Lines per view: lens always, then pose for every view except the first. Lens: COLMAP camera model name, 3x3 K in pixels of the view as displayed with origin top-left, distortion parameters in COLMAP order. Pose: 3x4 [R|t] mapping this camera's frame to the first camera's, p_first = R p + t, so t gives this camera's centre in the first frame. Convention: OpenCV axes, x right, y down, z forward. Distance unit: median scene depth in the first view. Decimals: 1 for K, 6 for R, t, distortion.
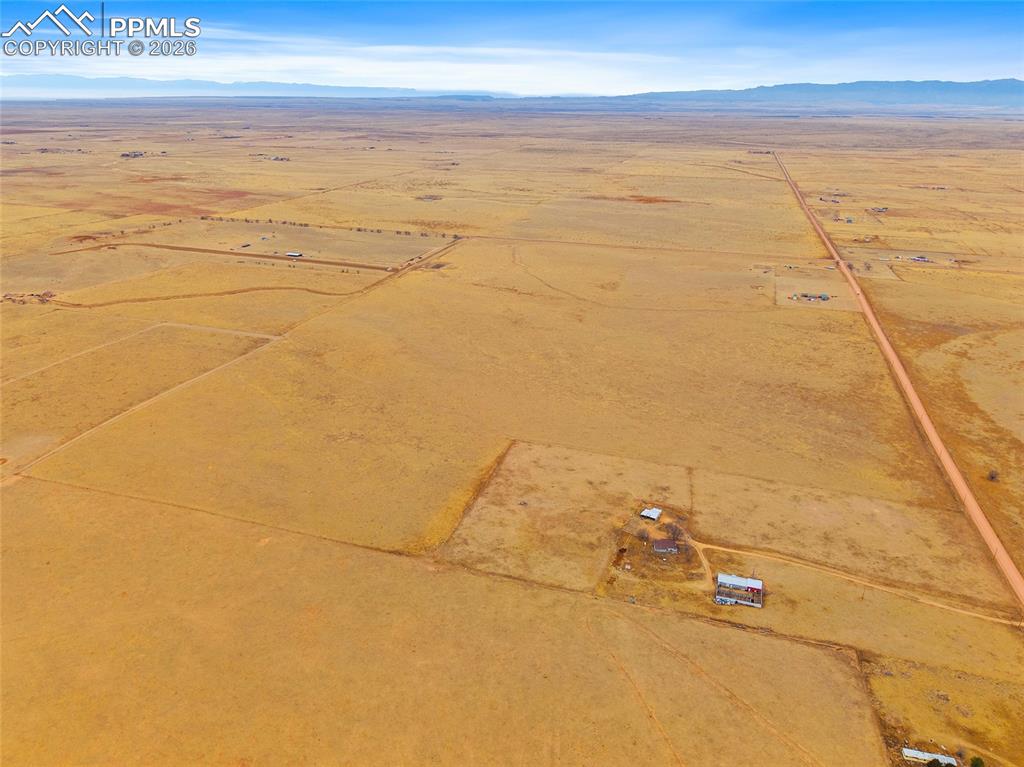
lens RADIAL K [[699.7, 0, 514.3], [0, 699.7, 348.6], [0, 0, 1]] dist [0.026693, -0.022544]
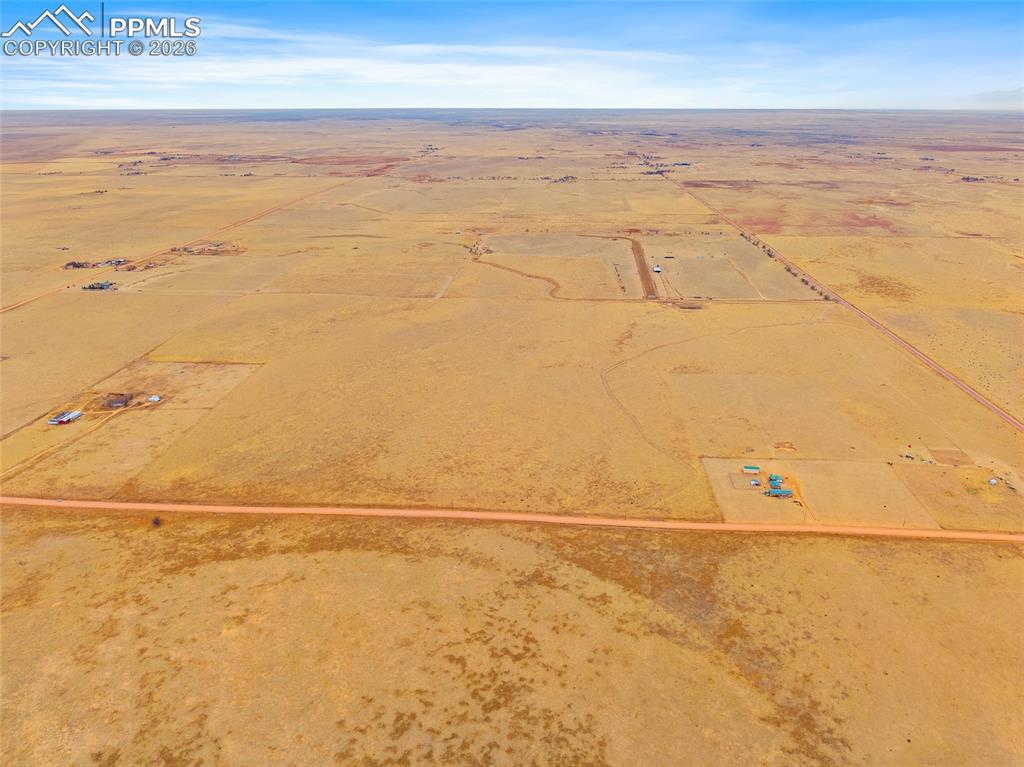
lens RADIAL K [[699.7, 0, 514.3], [0, 699.7, 348.6], [0, 0, 1]] dist [0.026693, -0.022544]
pose [[0.242389, 0.307286, -0.920230, 1.393637], [-0.323540, 0.919820, 0.221929, -0.379894], [0.914642, 0.243938, 0.322374, 0.893239]]
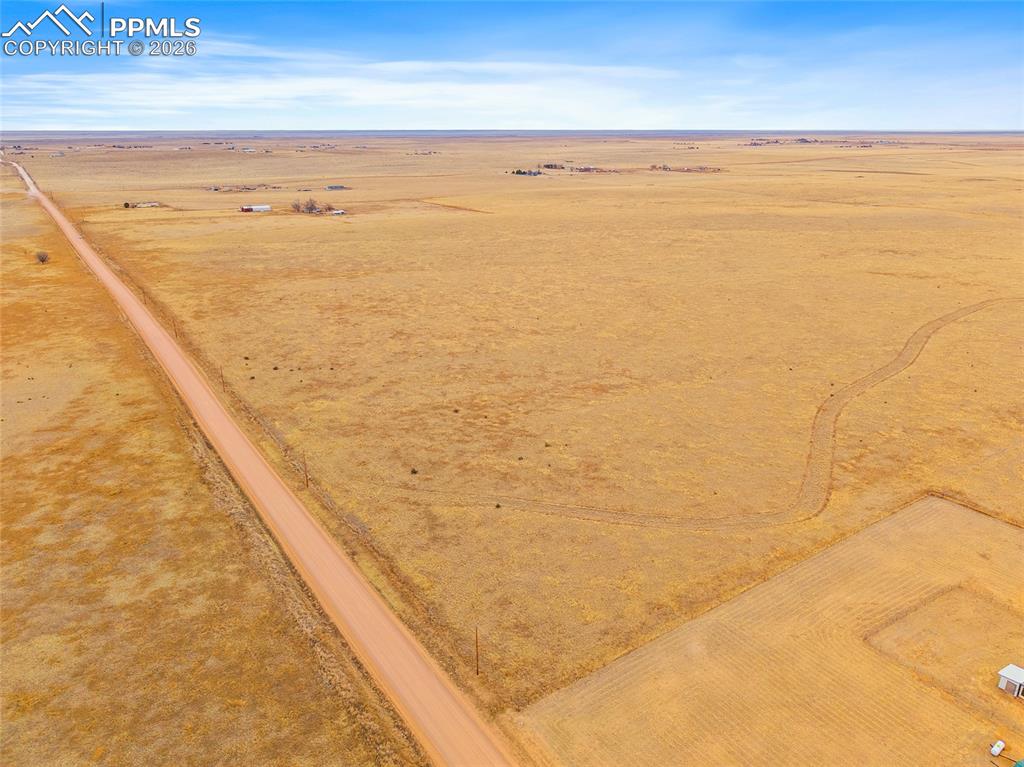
lens RADIAL K [[713.2, 0, 512.0], [0, 713.2, 383.5], [0, 0, 1]] dist [0.021212, -0.001308]
pose [[-0.614051, 0.257117, -0.746212, 0.816789], [-0.265856, 0.822820, 0.502283, -0.206270], [0.743143, 0.506812, -0.436898, 1.493878]]
